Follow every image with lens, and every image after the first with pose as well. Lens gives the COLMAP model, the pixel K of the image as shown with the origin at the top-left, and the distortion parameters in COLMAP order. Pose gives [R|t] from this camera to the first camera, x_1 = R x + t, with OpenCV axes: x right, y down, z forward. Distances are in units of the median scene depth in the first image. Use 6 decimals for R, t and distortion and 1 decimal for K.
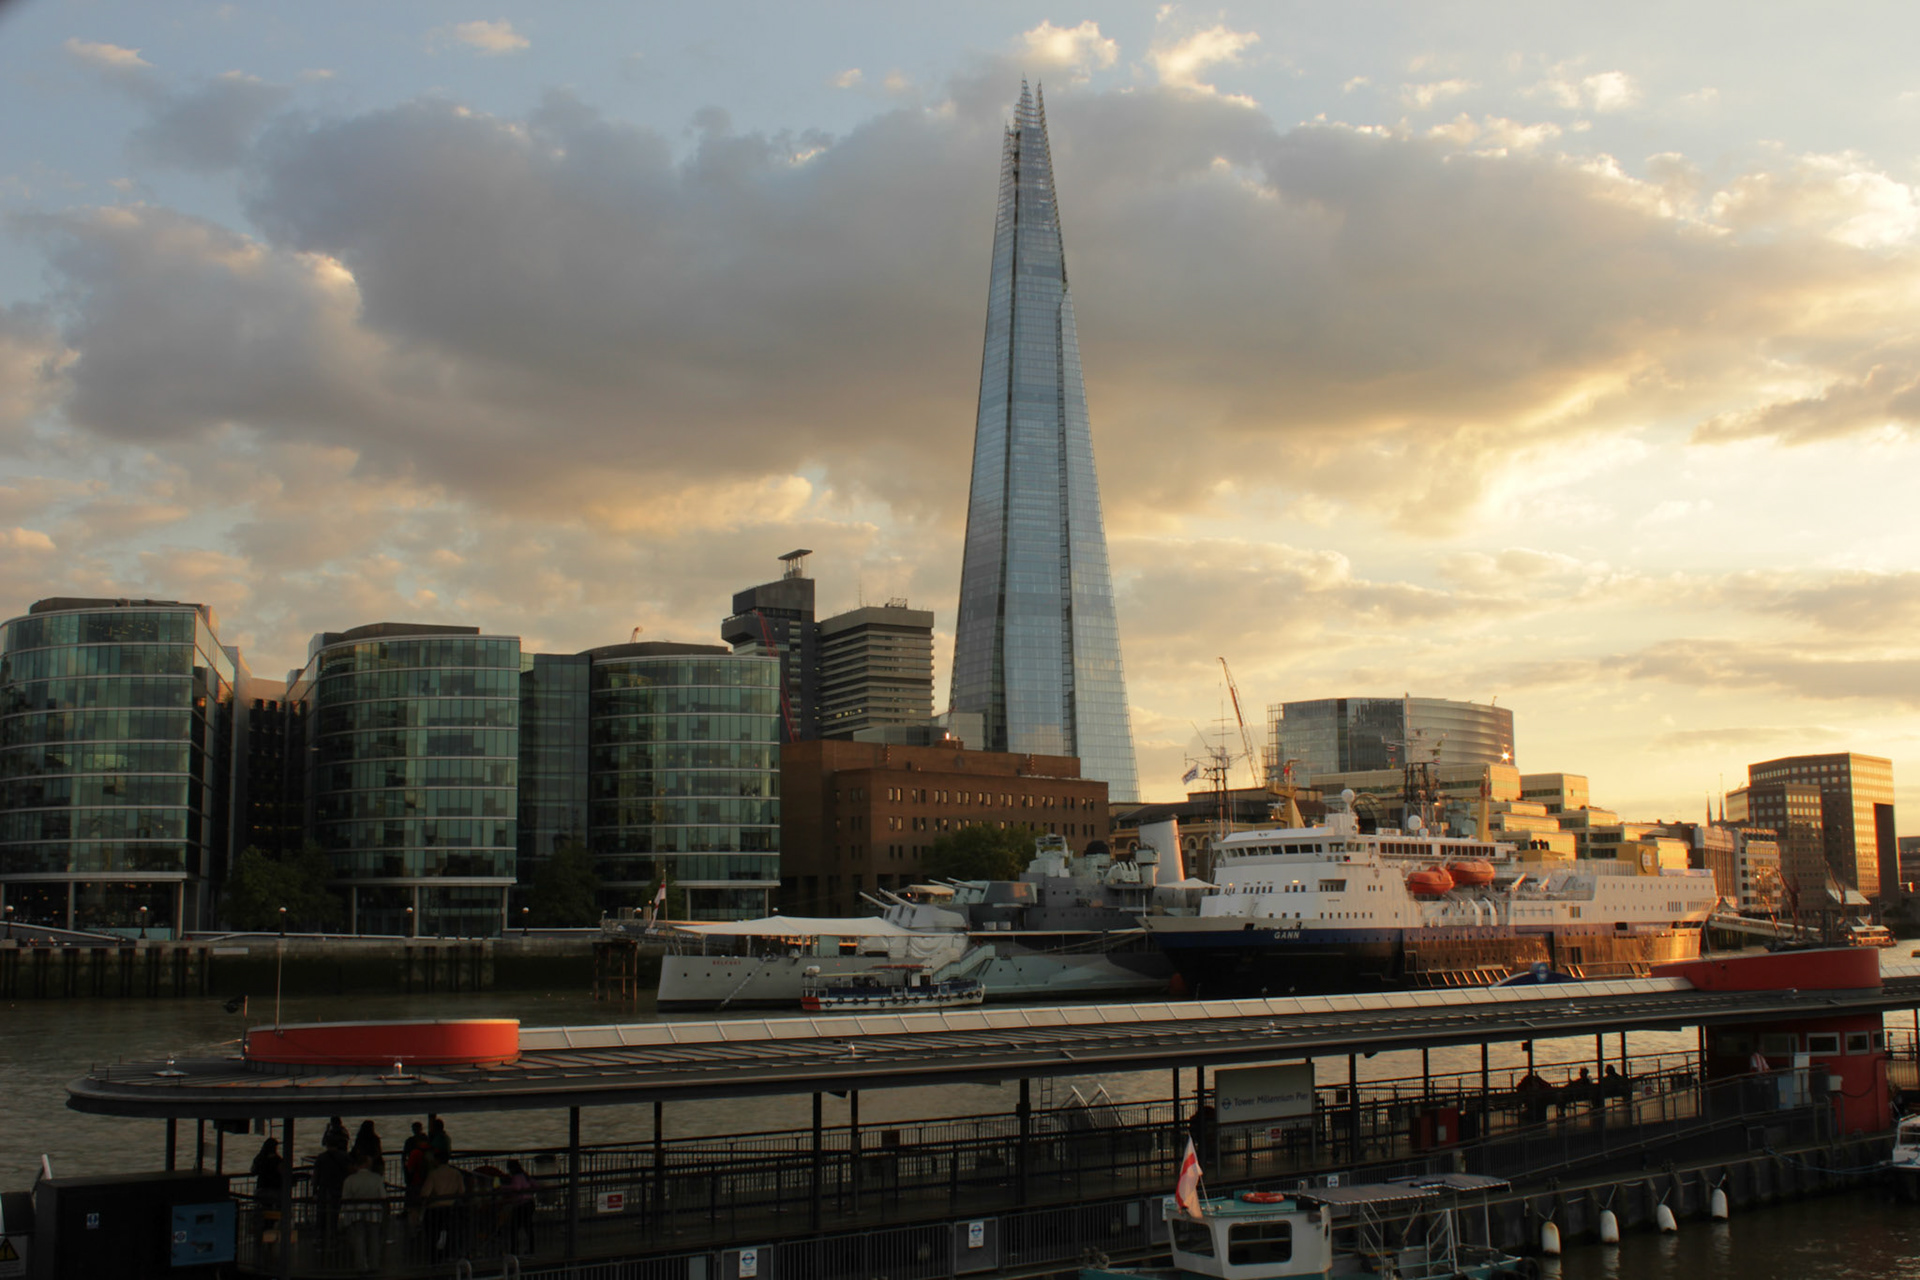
lens RADIAL K [[2110.9, 0, 960.0], [0, 2110.9, 640.0], [0, 0, 1]] dist [-0.098845, 0.034261]
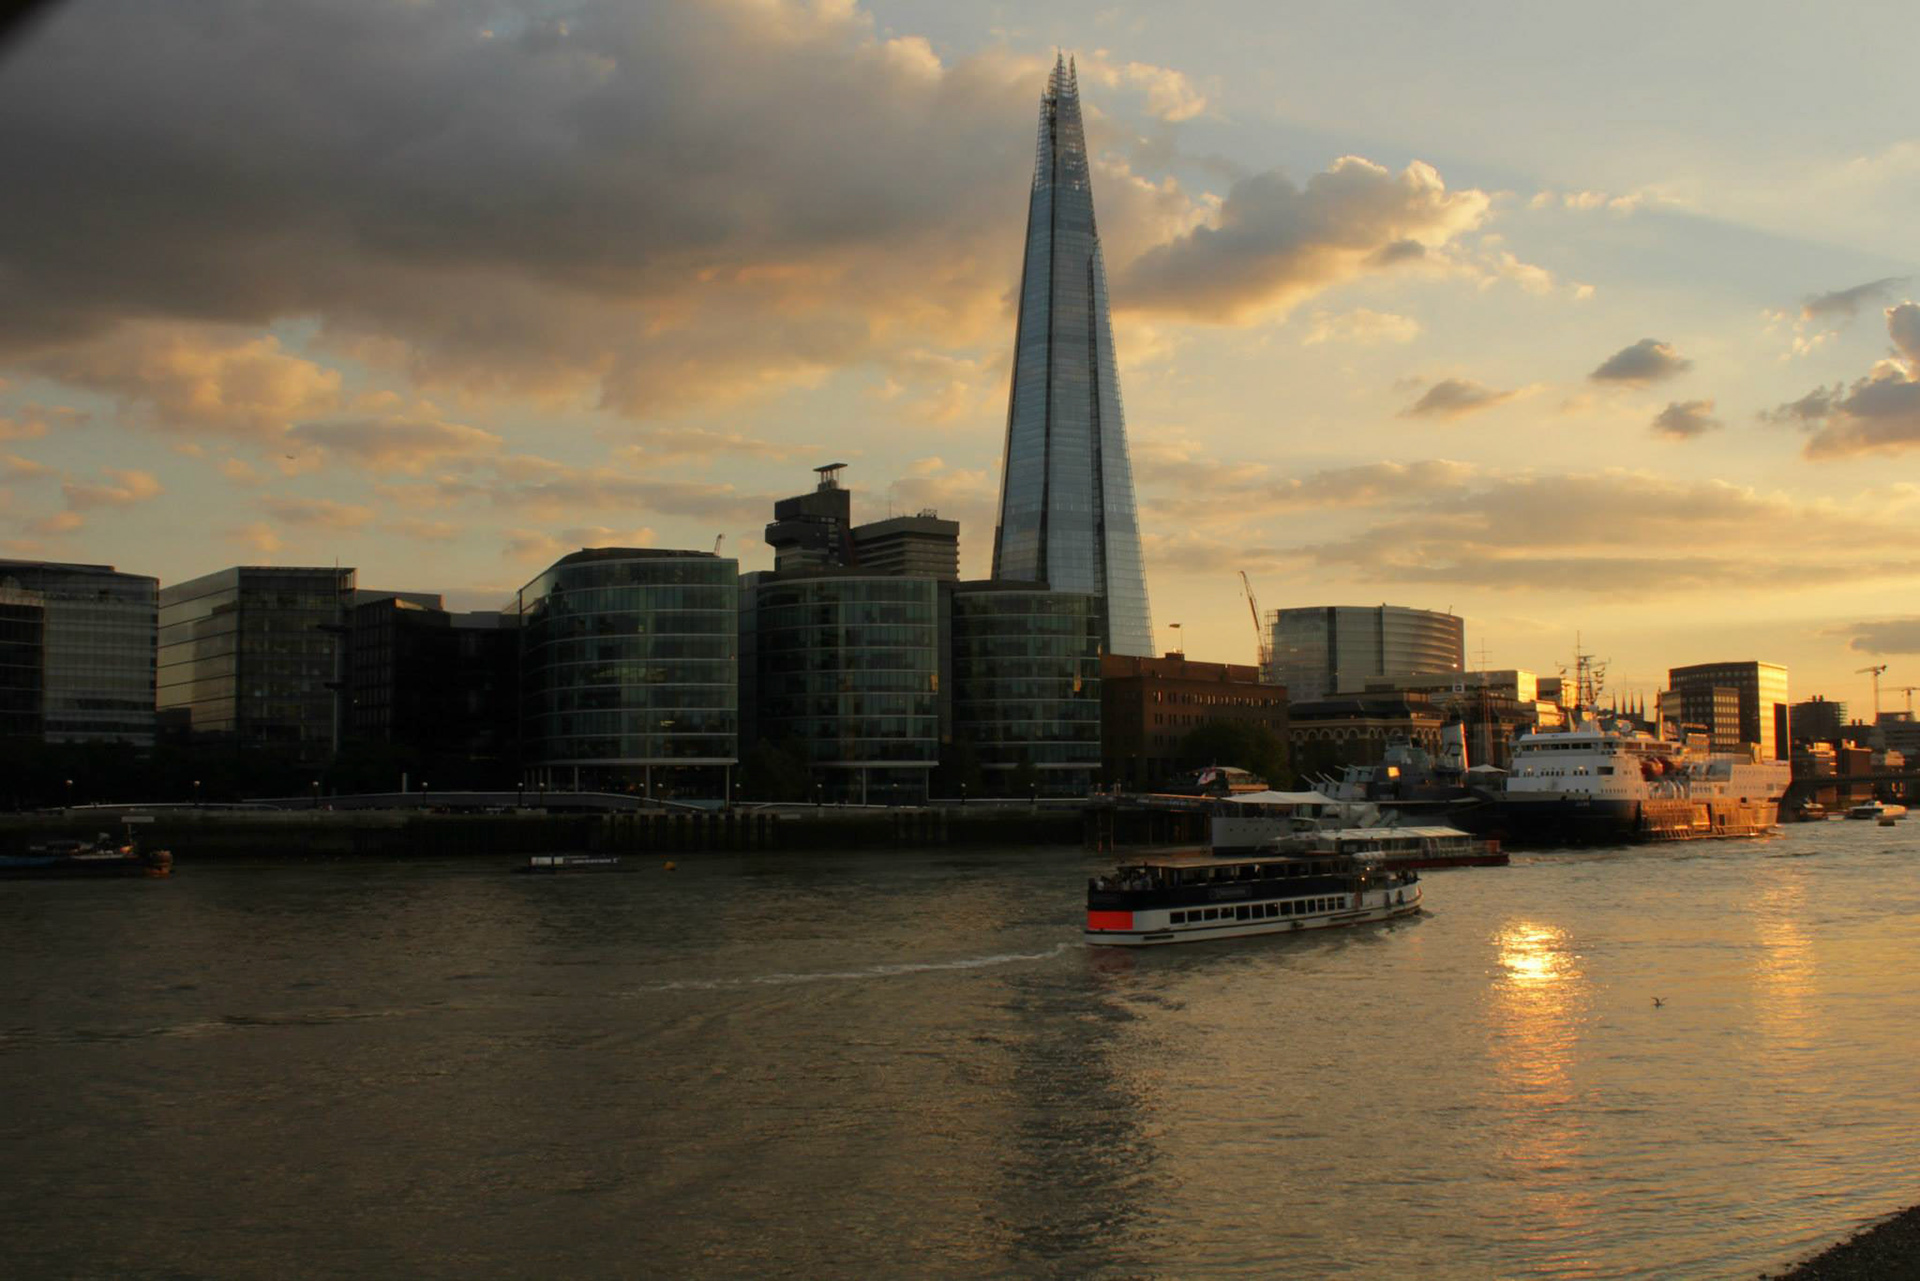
lens RADIAL K [[2110.9, 0, 960.0], [0, 2110.9, 640.5], [0, 0, 1]] dist [-0.098845, 0.034261]
pose [[0.993976, 0.012686, 0.108865, -0.172961], [-0.019136, 0.998109, 0.058408, -0.020517], [-0.107918, -0.060140, 0.992339, -0.159829]]
